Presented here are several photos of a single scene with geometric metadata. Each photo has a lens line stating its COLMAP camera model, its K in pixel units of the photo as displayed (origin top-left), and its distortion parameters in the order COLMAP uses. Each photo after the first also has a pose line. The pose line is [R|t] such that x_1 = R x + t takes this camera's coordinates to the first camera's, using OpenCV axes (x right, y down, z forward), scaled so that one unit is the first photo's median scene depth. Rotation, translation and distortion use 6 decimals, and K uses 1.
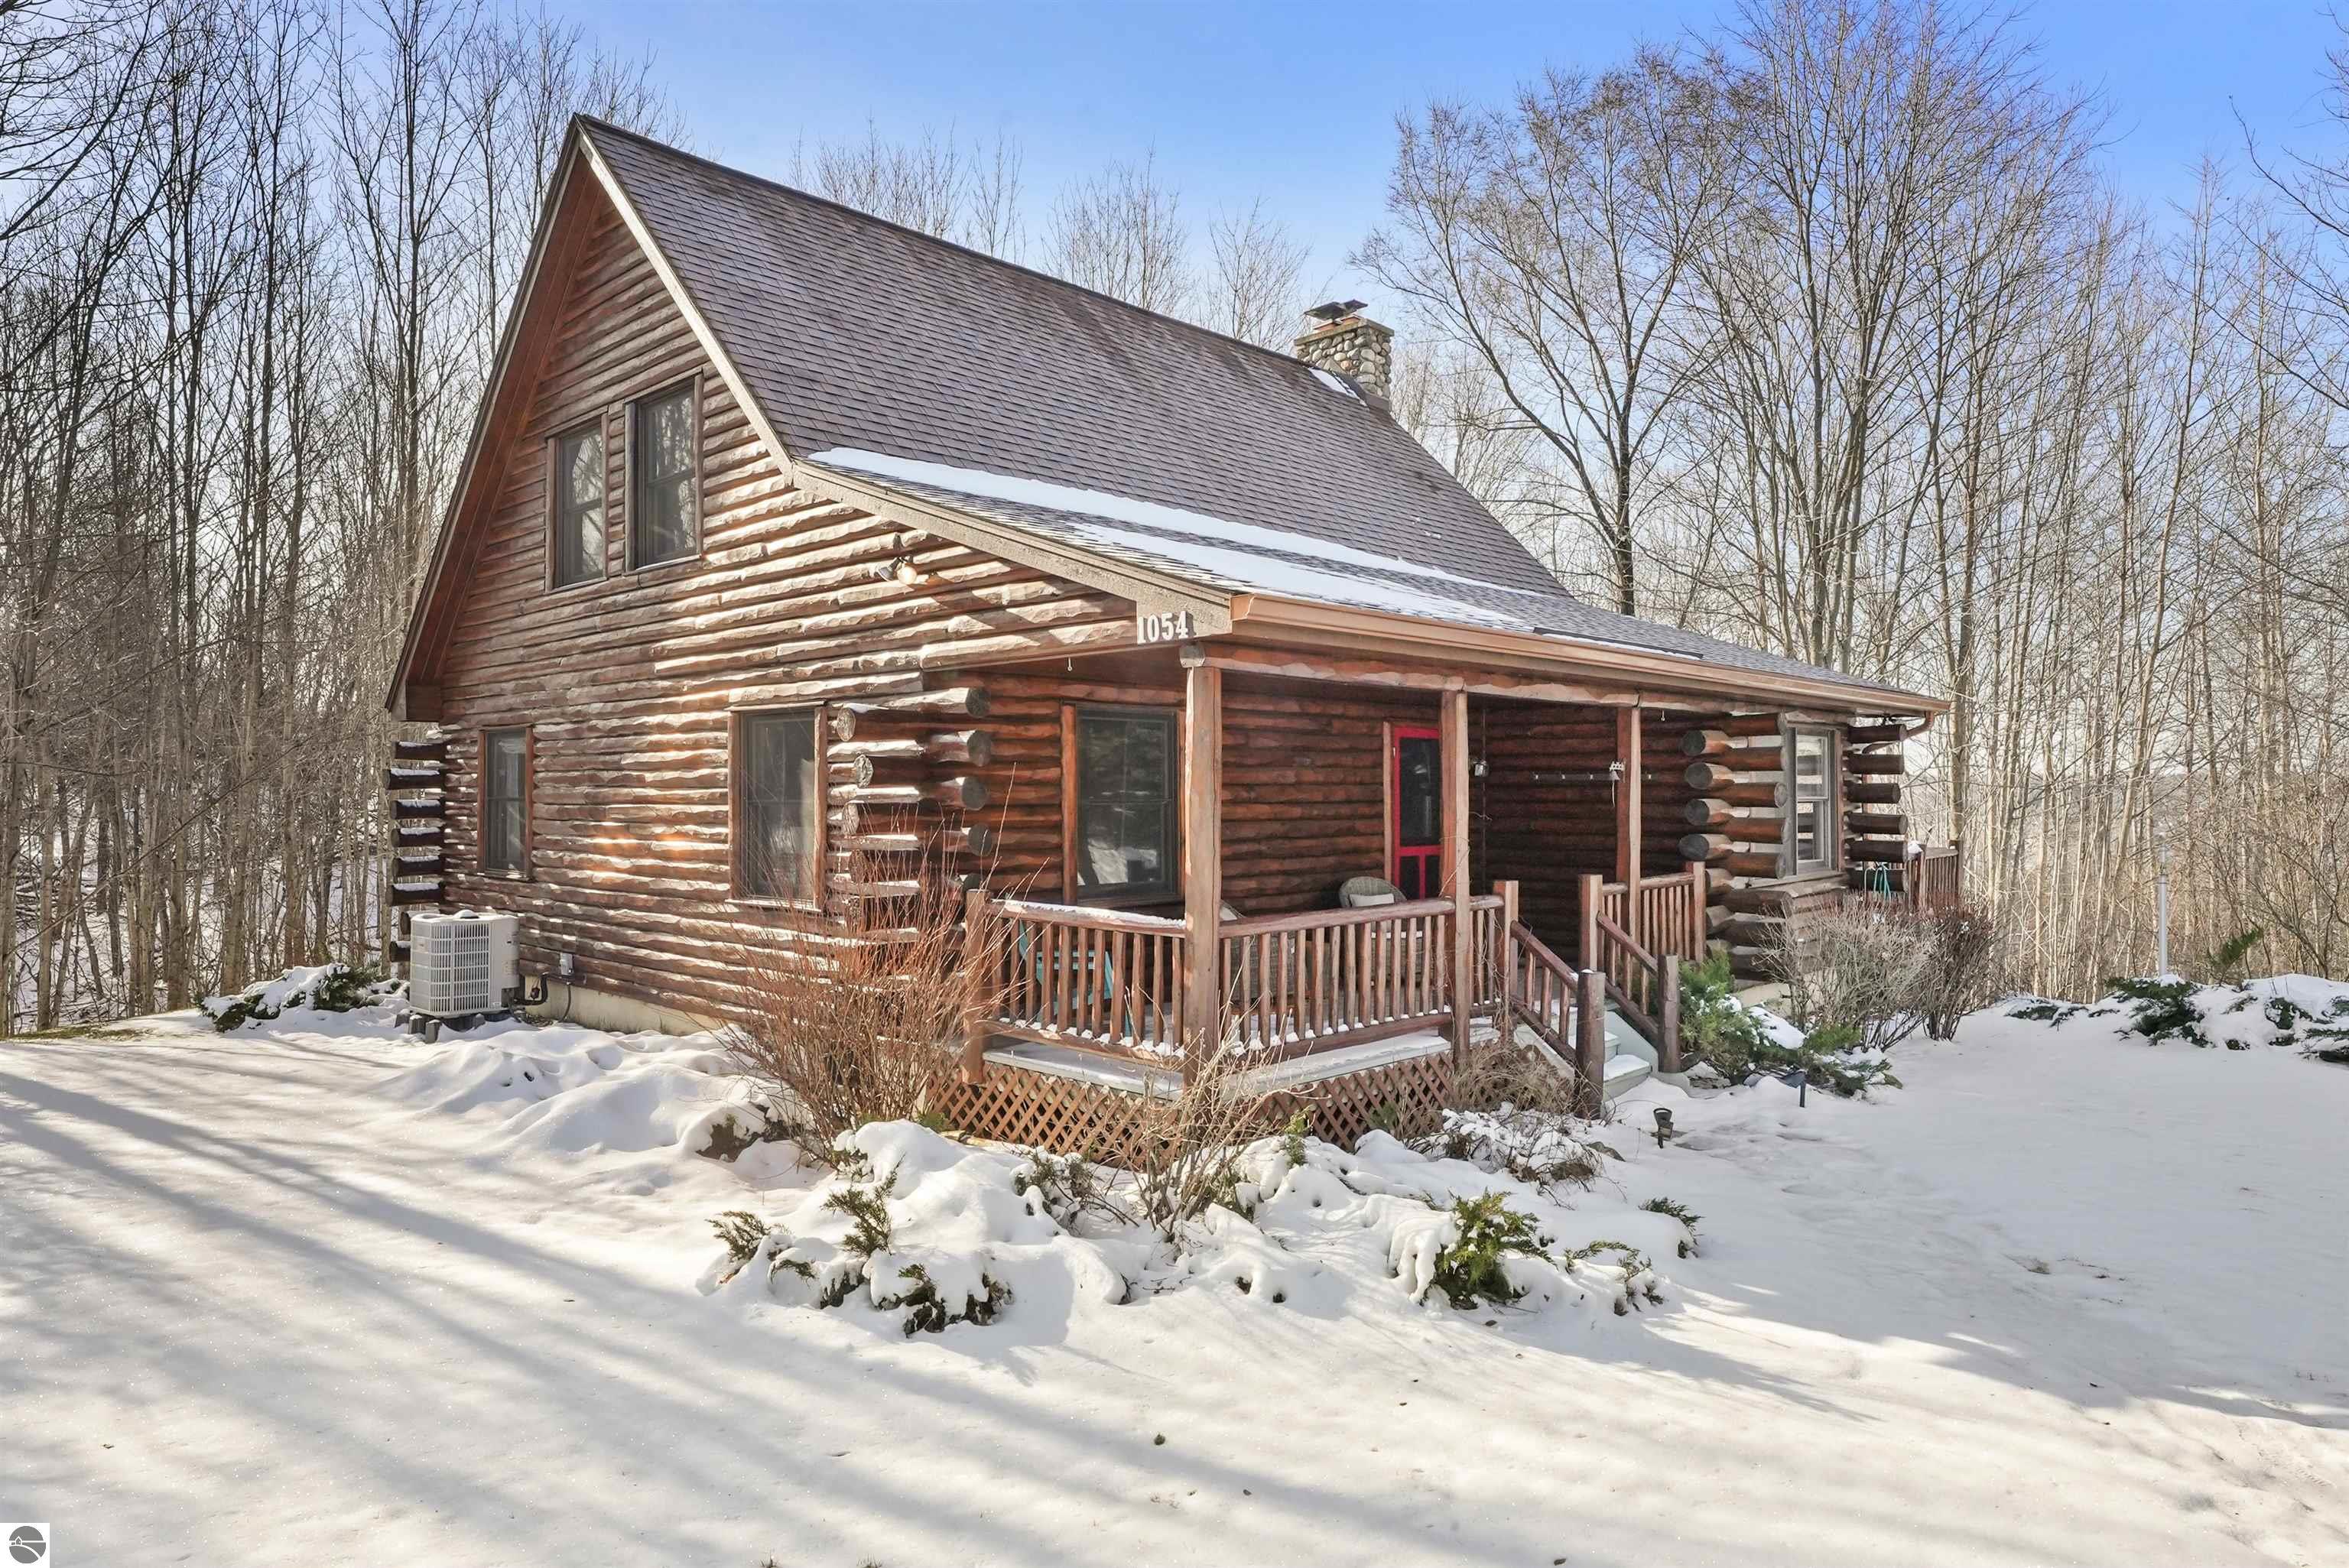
lens RADIAL K [[1408.0, 0, 1170.4], [0, 1408.0, 784.3], [0, 0, 1]] dist [0.008061, 0.000463]
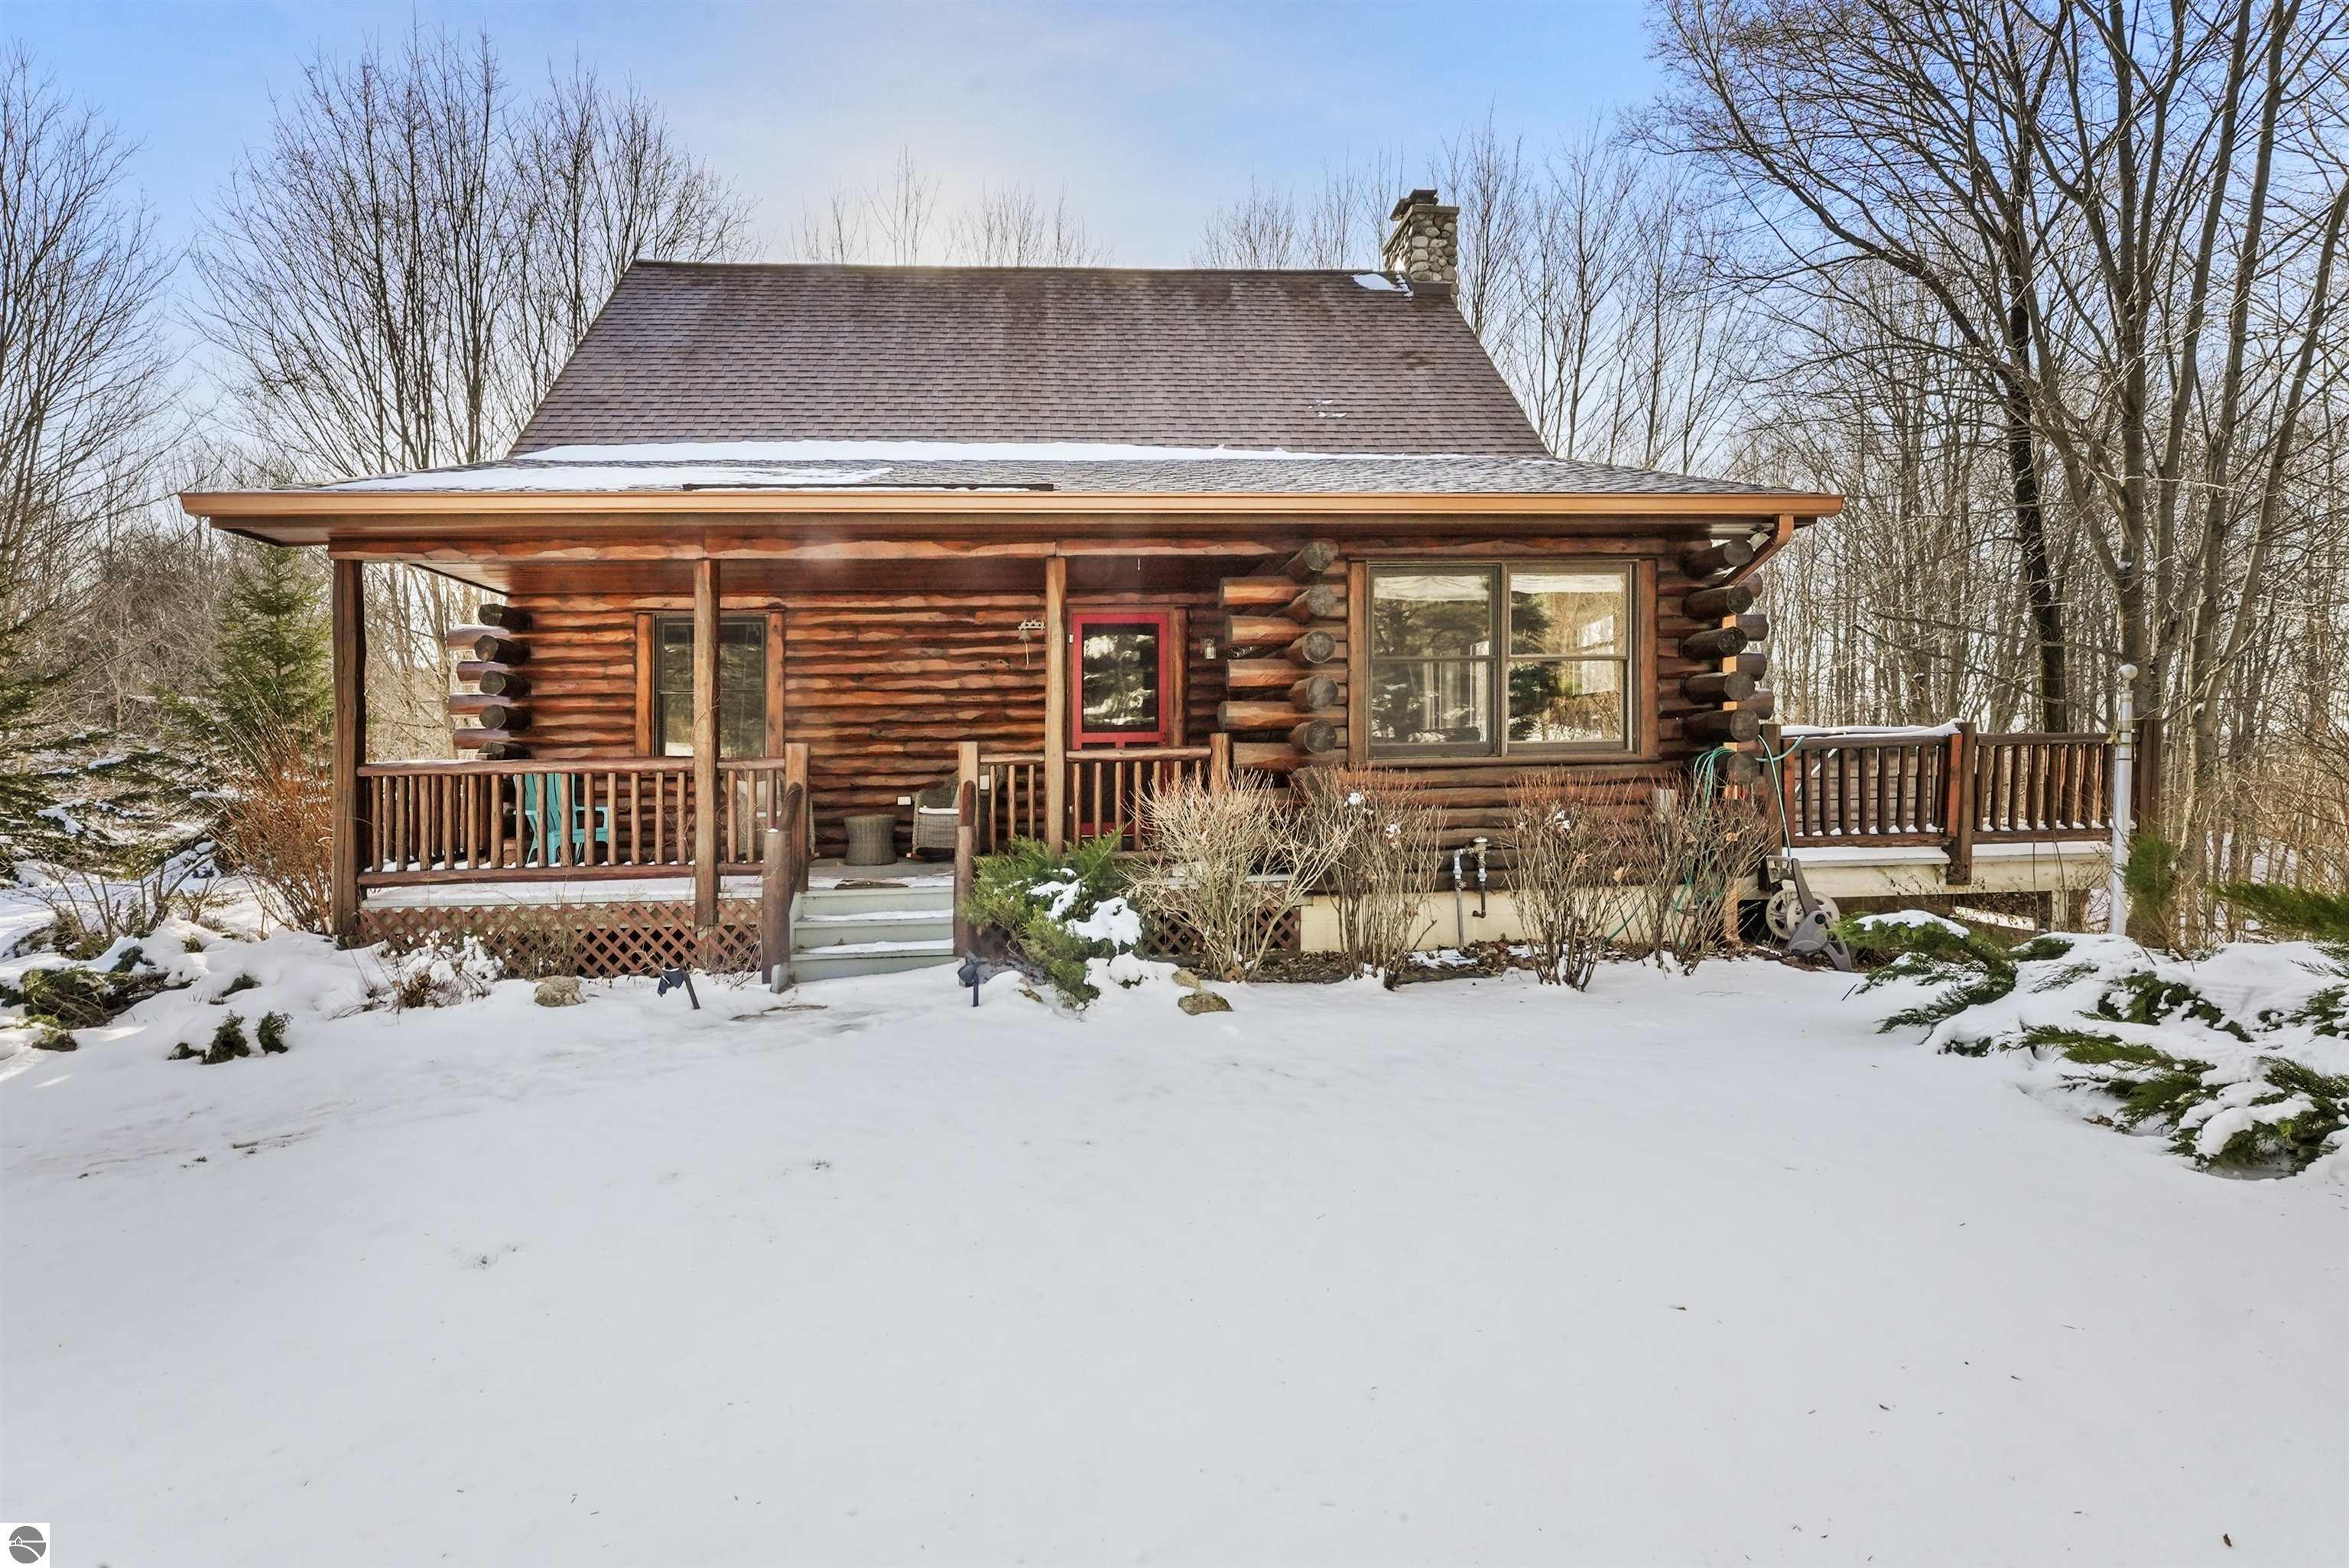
lens RADIAL K [[1109.3, 0, 1174.9], [0, 1109.3, 774.6], [0, 0, 1]] dist [-0.016165, -0.000063]
pose [[0.719554, -0.004882, -0.694419, 0.836928], [0.013439, 0.999886, 0.006896, 0.075189], [0.694306, -0.014295, 0.719538, 0.527854]]
